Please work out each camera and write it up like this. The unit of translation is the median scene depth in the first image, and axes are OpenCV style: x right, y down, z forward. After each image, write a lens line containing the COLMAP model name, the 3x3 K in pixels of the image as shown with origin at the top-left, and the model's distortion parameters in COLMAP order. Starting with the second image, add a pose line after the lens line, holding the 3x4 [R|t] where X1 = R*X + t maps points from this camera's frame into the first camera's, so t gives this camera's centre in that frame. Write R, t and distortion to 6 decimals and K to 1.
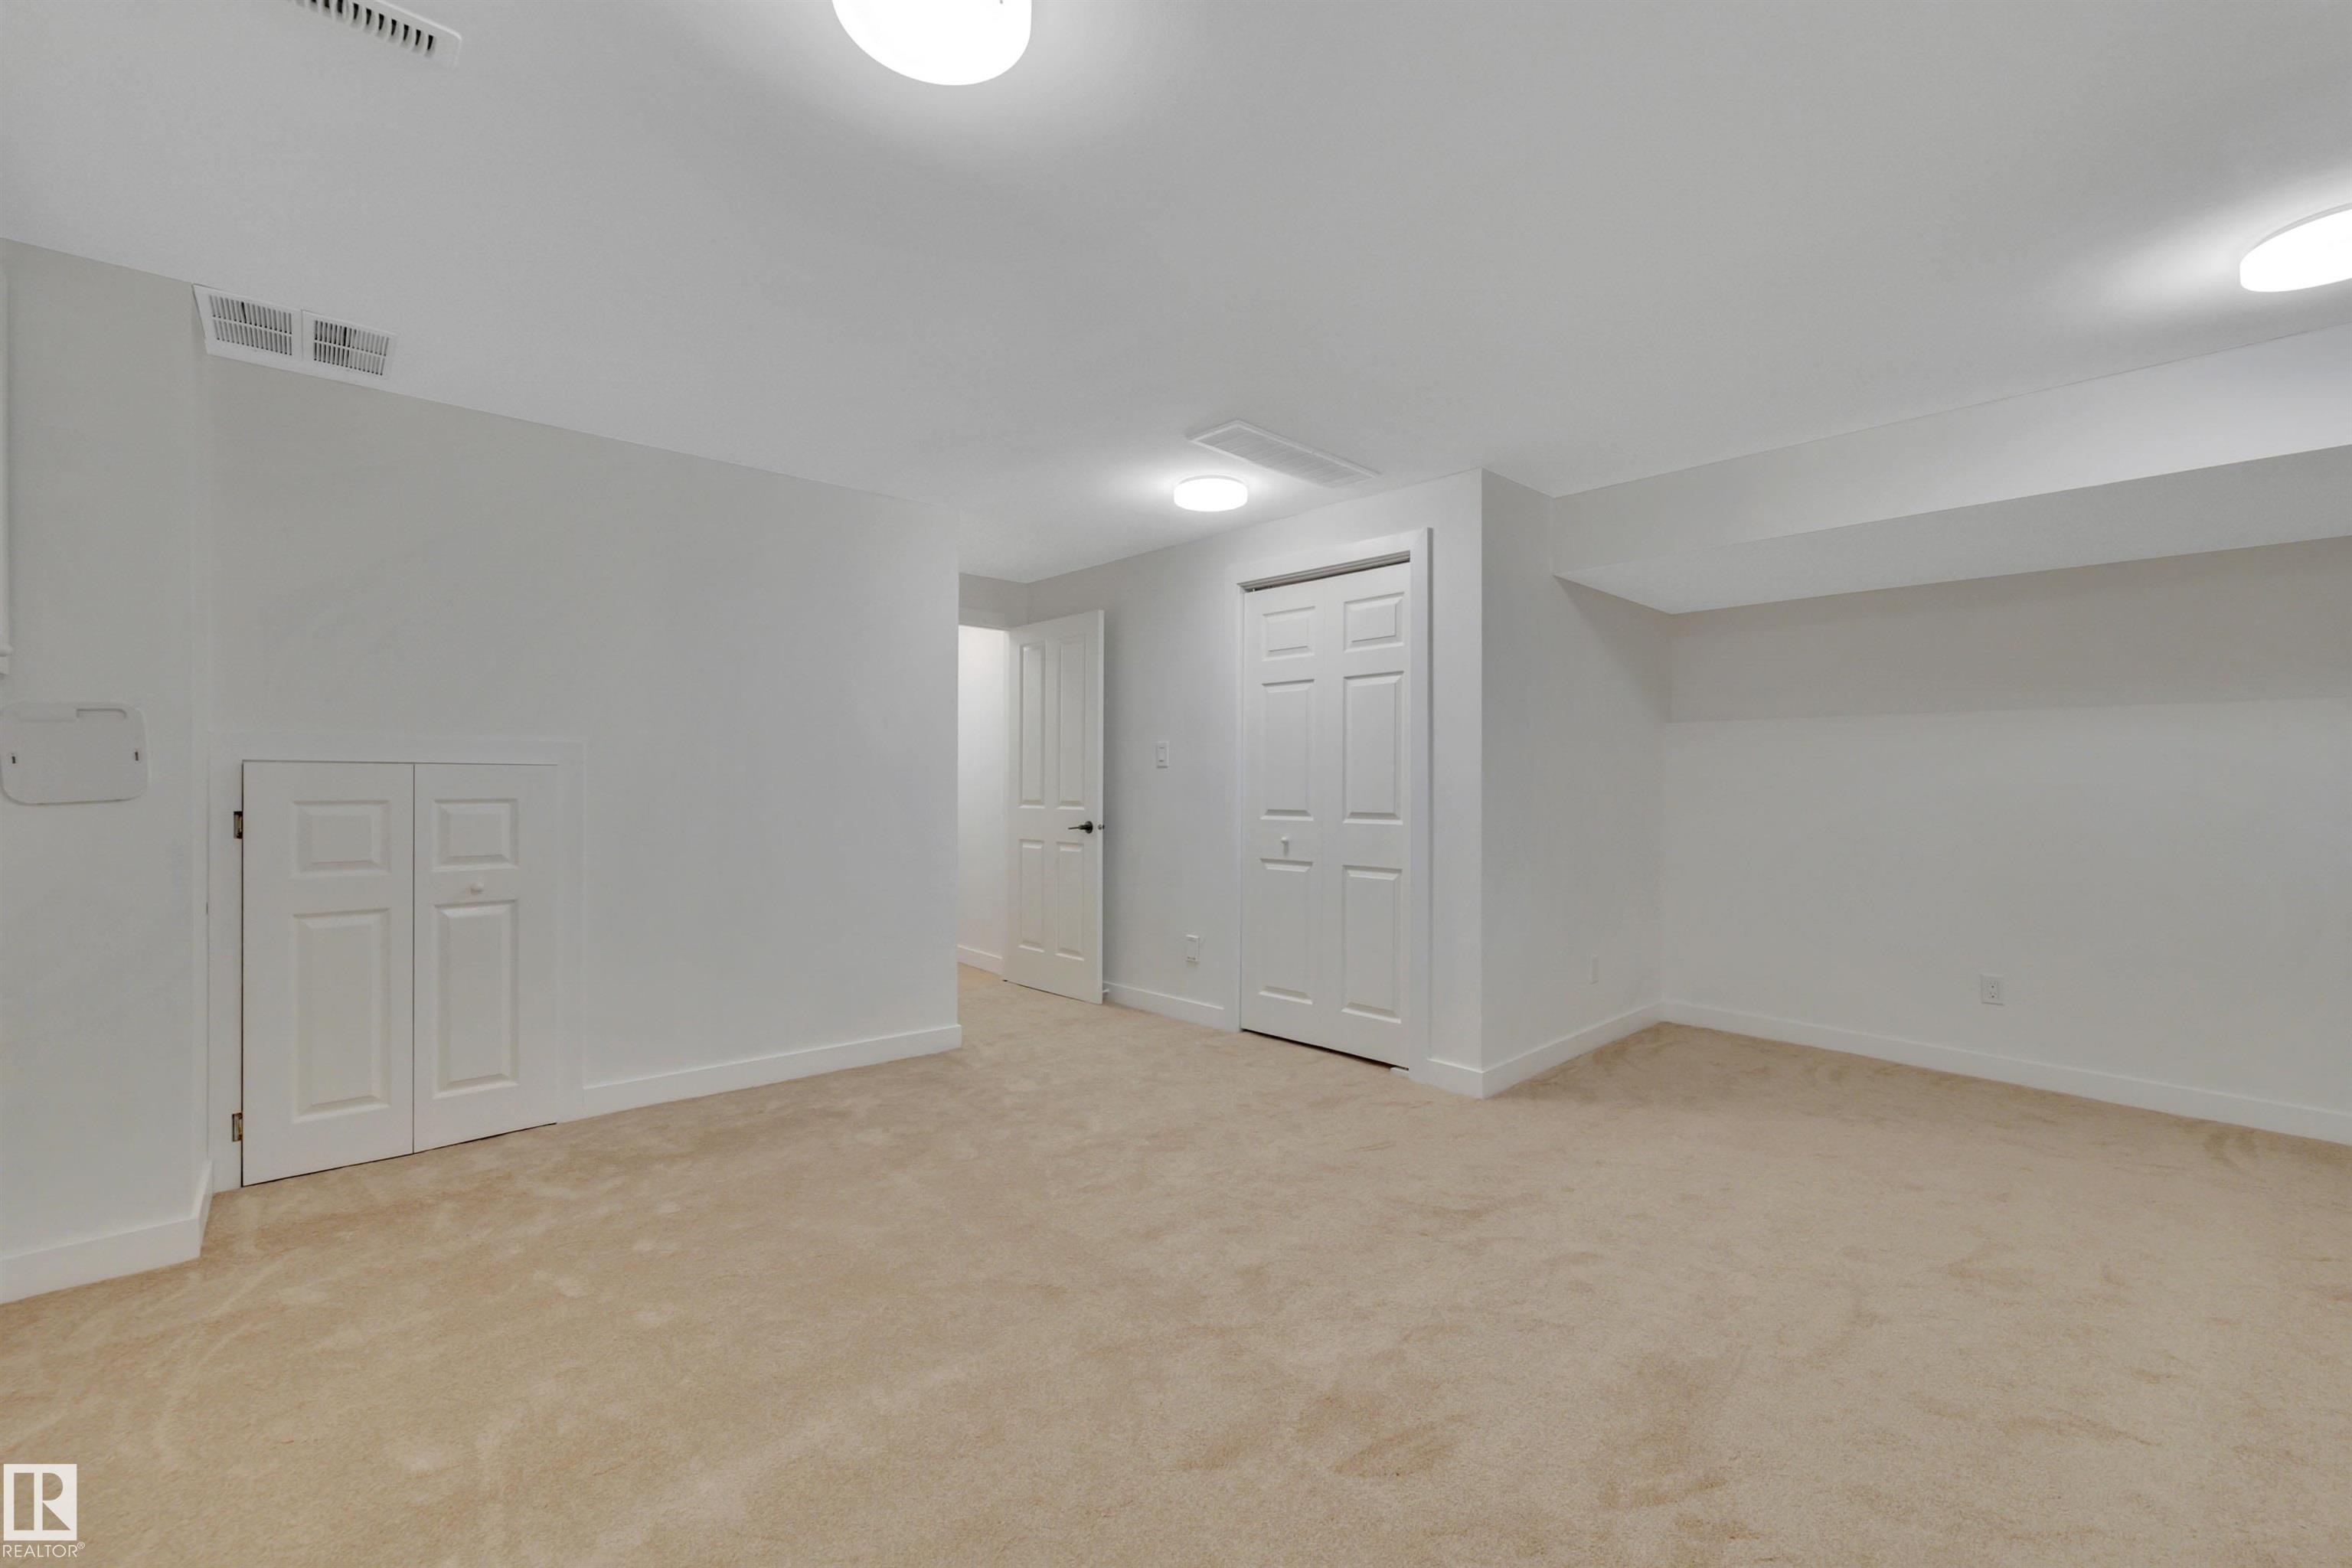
lens RADIAL K [[969.6, 0, 1183.4], [0, 969.6, 783.6], [0, 0, 1]] dist [0.001139, 0.000177]
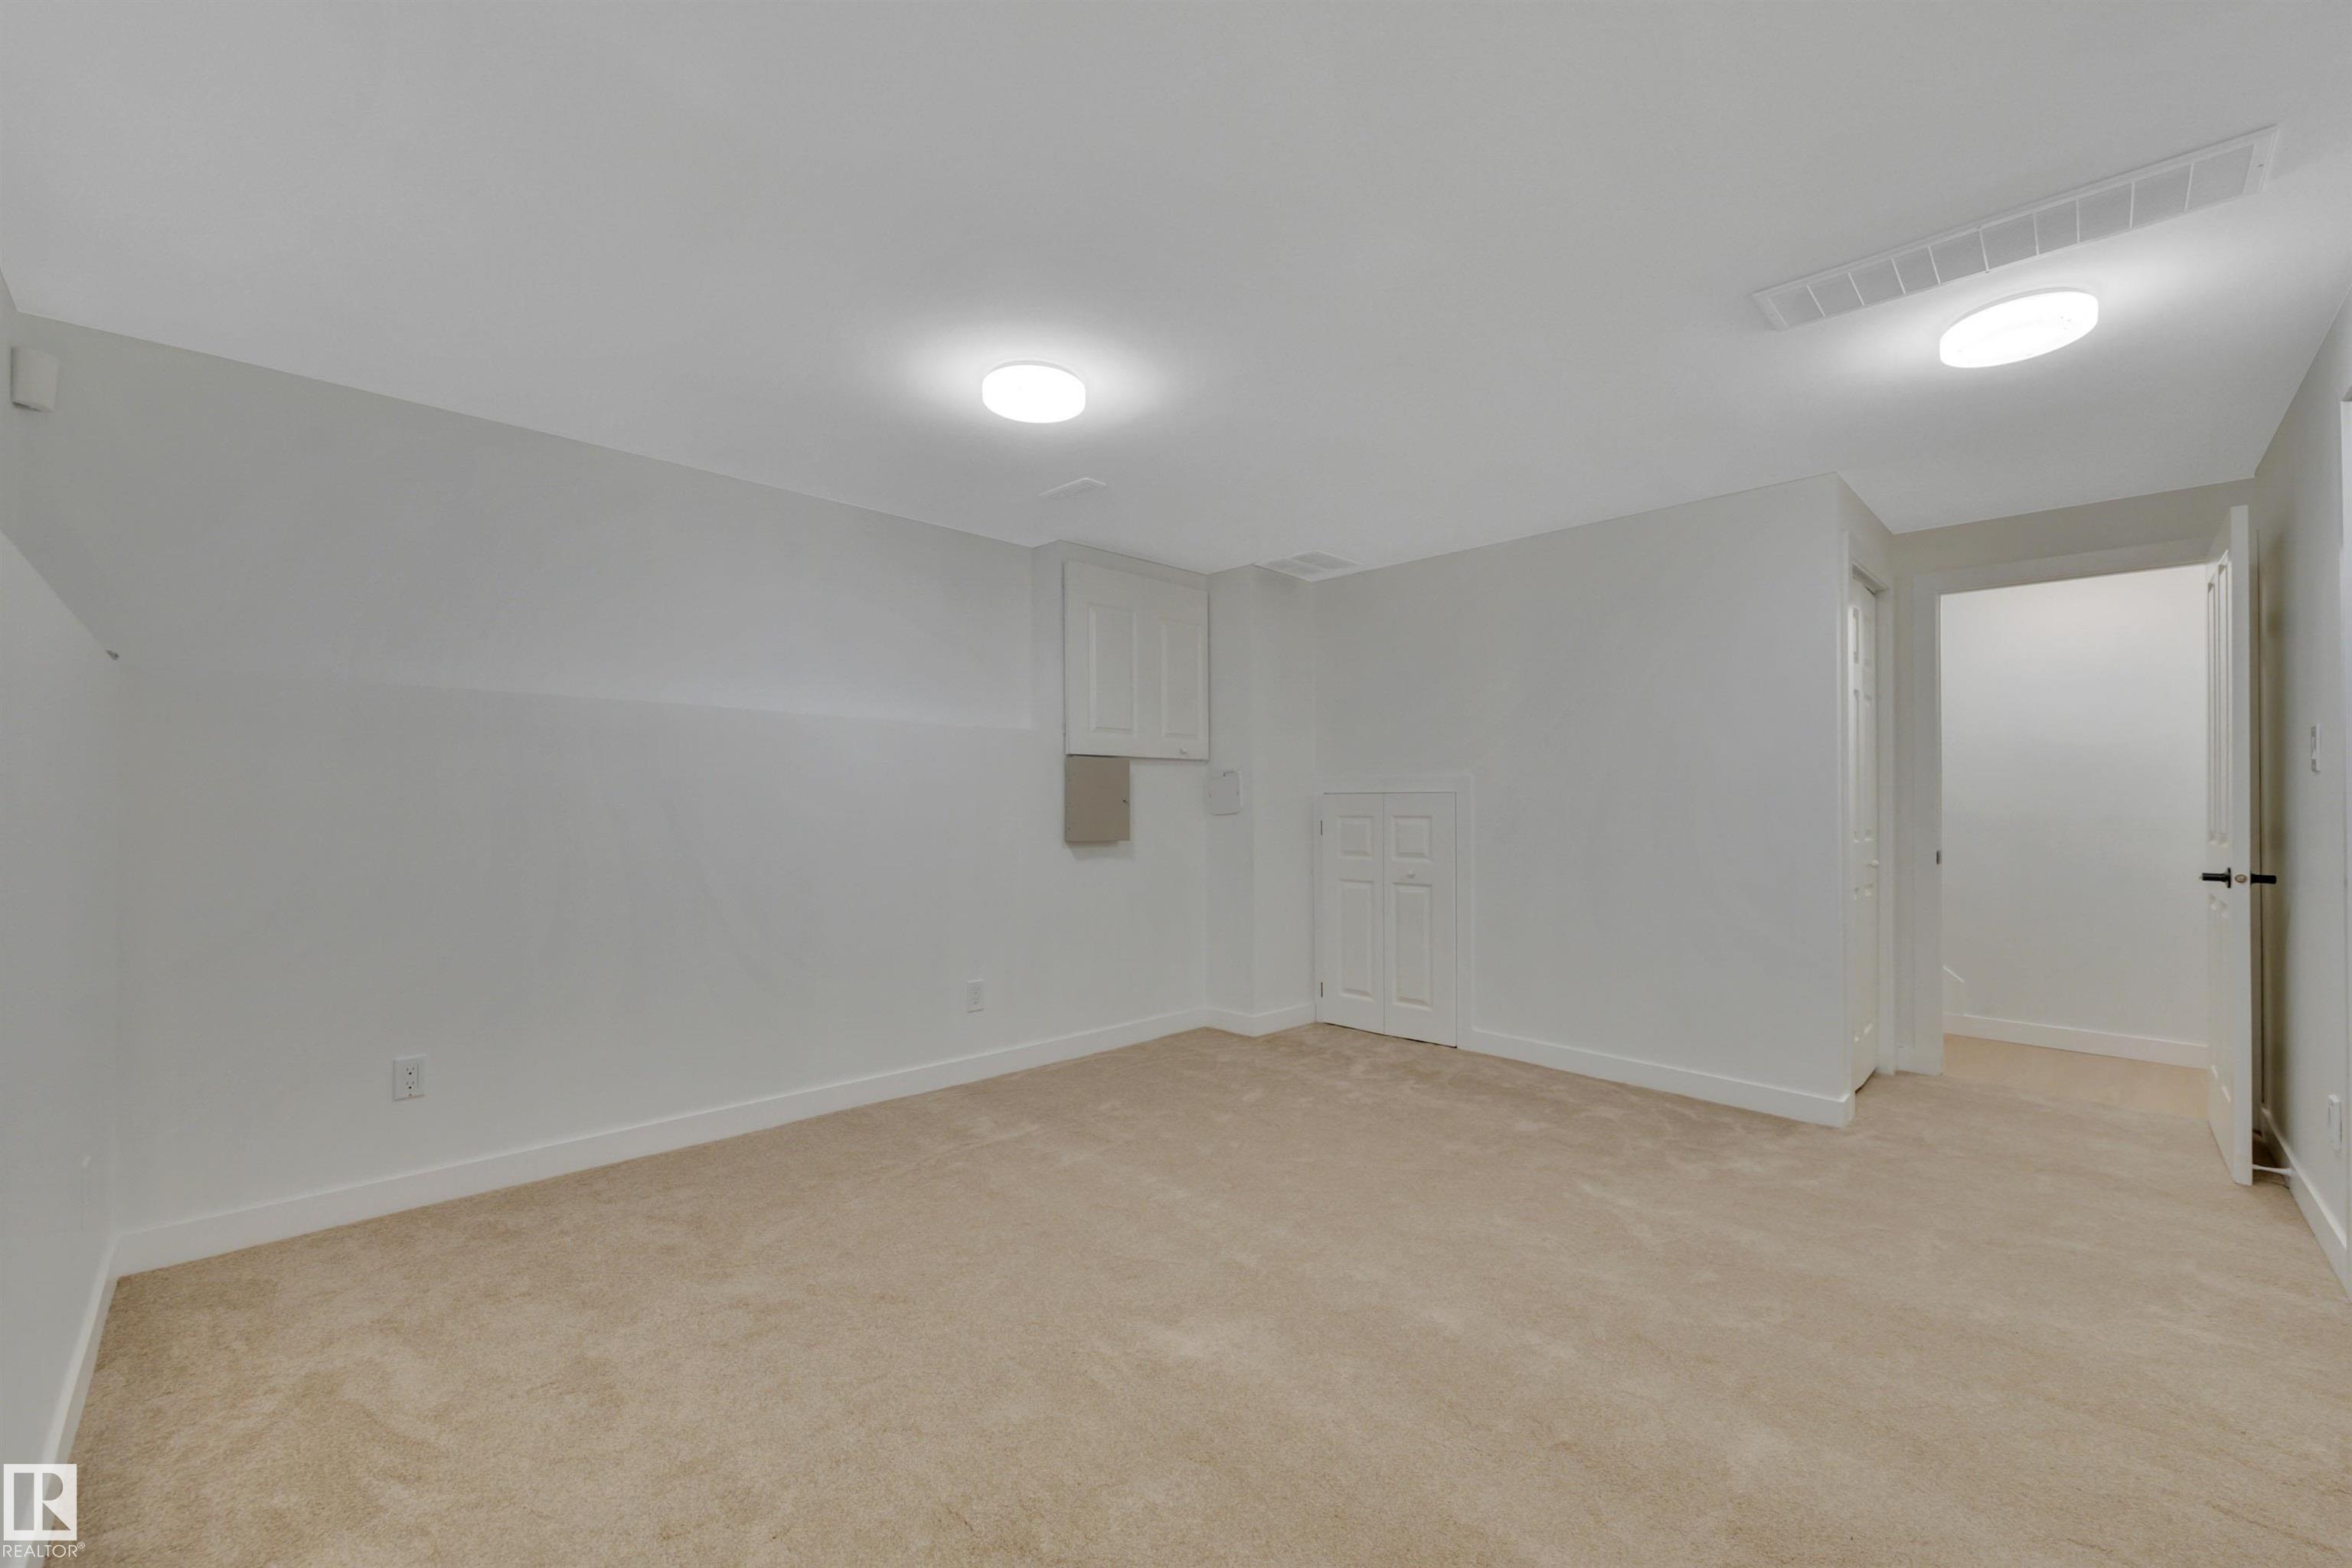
lens RADIAL K [[969.6, 0, 1175.0], [0, 969.6, 795.7], [0, 0, 1]] dist [0.001139, 0.000177]
pose [[0.048530, -0.014846, -0.998711, 0.760969], [0.000298, 0.999890, -0.014849, 0.006701], [0.998822, 0.000423, 0.048529, 0.546271]]
